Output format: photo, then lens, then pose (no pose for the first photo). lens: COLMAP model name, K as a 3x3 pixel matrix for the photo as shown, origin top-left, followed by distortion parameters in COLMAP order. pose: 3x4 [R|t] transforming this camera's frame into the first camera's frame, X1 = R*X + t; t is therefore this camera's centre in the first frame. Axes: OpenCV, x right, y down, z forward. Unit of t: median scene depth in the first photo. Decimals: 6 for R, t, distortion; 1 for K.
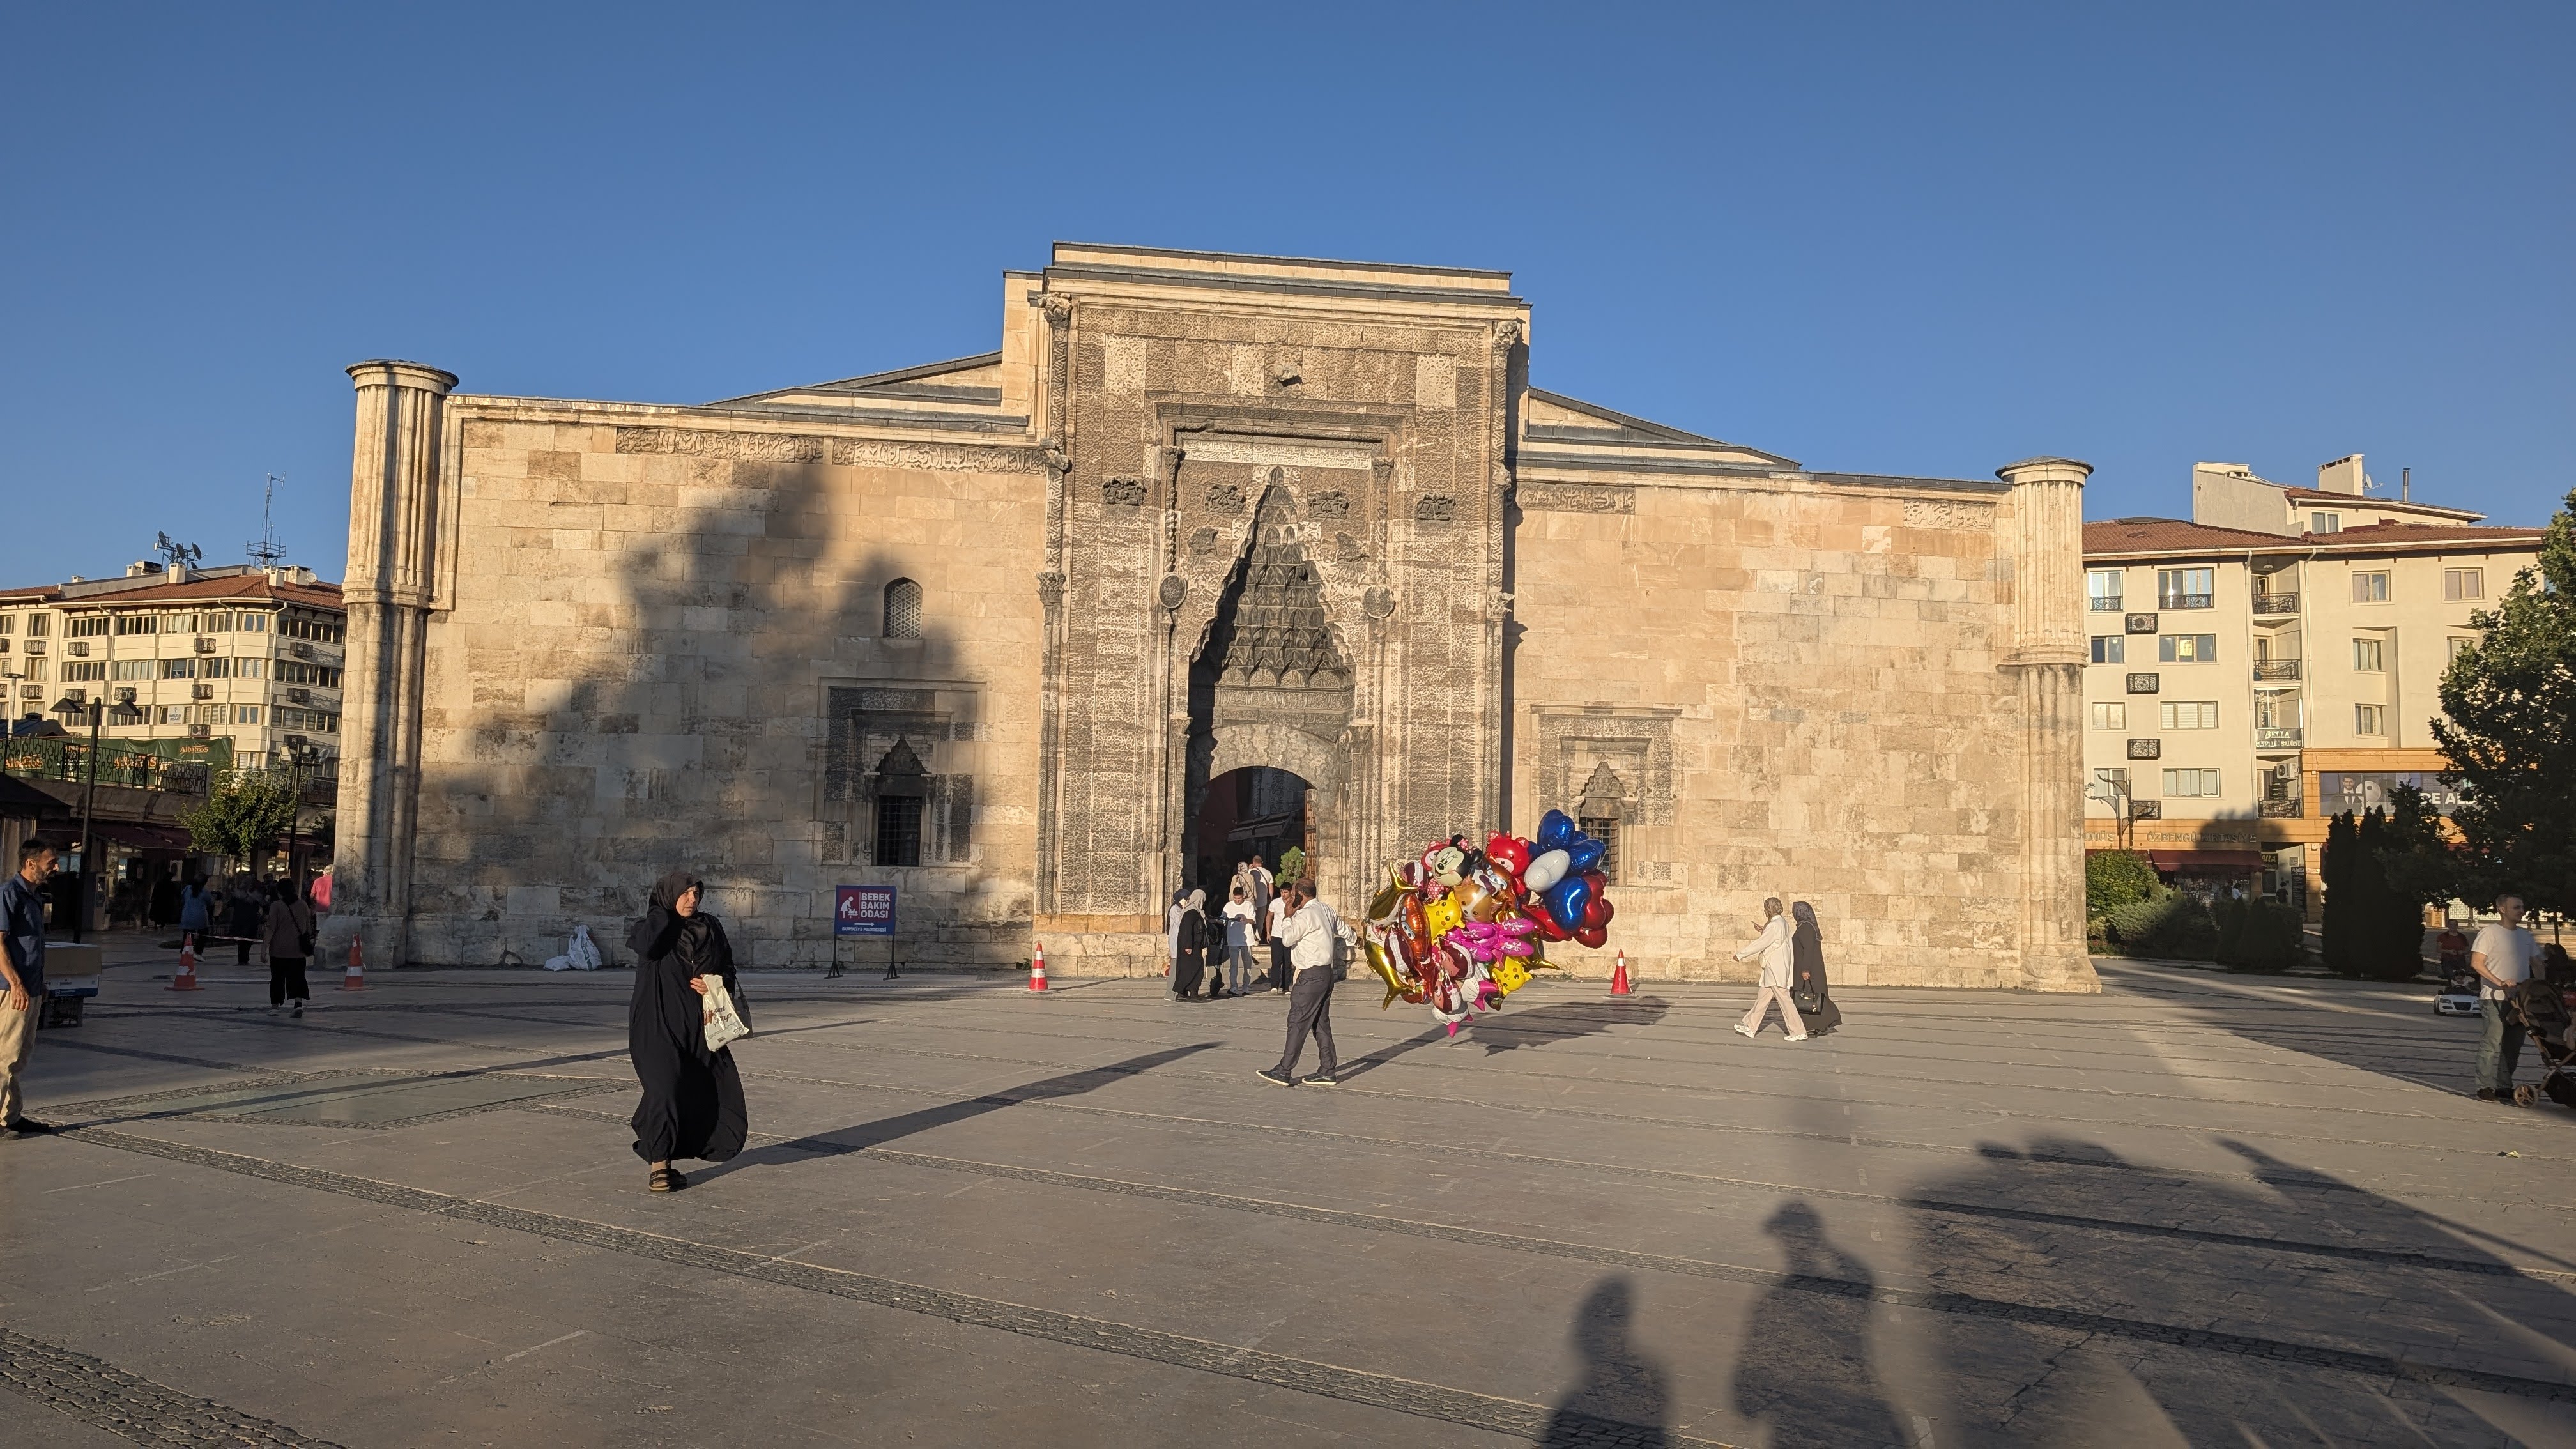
lens RADIAL K [[1854.8, 0, 1270.1], [0, 1854.8, 748.8], [0, 0, 1]] dist [0.044415, -0.065645]
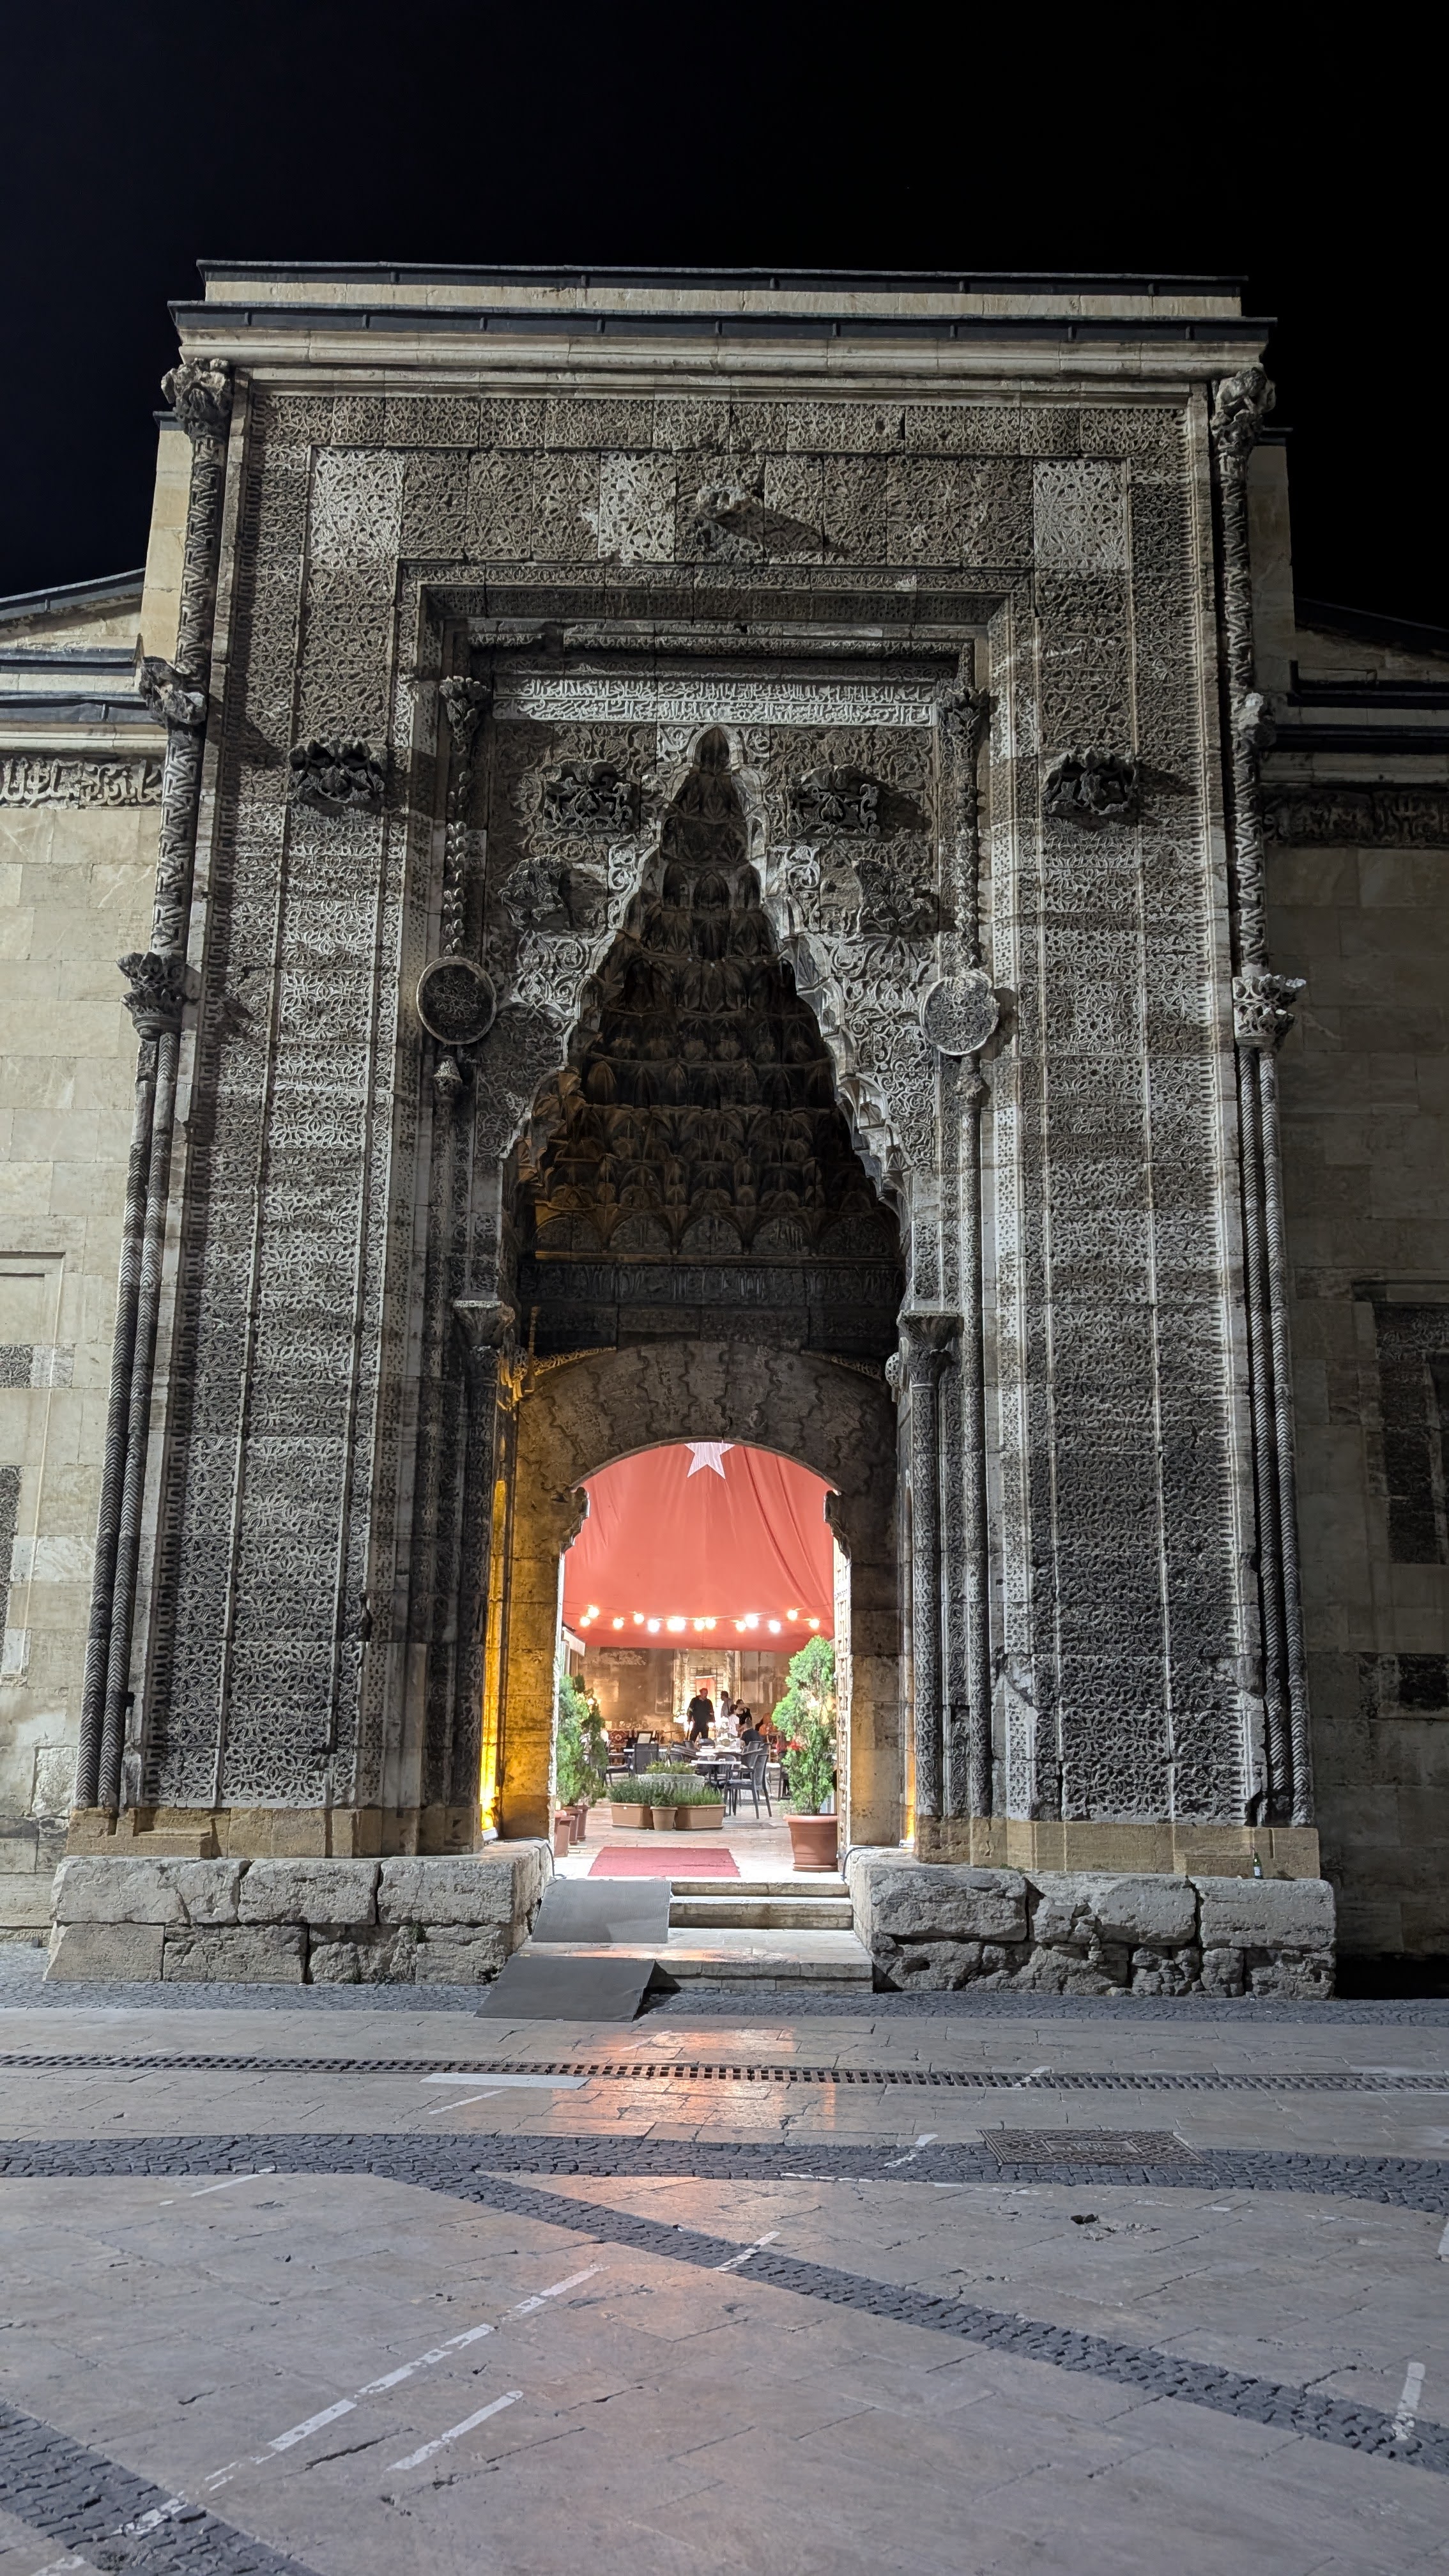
lens RADIAL K [[1854.8, 0, 732.6], [0, 1854.8, 1293.4], [0, 0, 1]] dist [0.044415, -0.065645]
pose [[0.991644, -0.035550, -0.124011, 0.056943], [0.015893, 0.987623, -0.156039, 0.044725], [0.128024, 0.152764, 0.979935, 0.597605]]
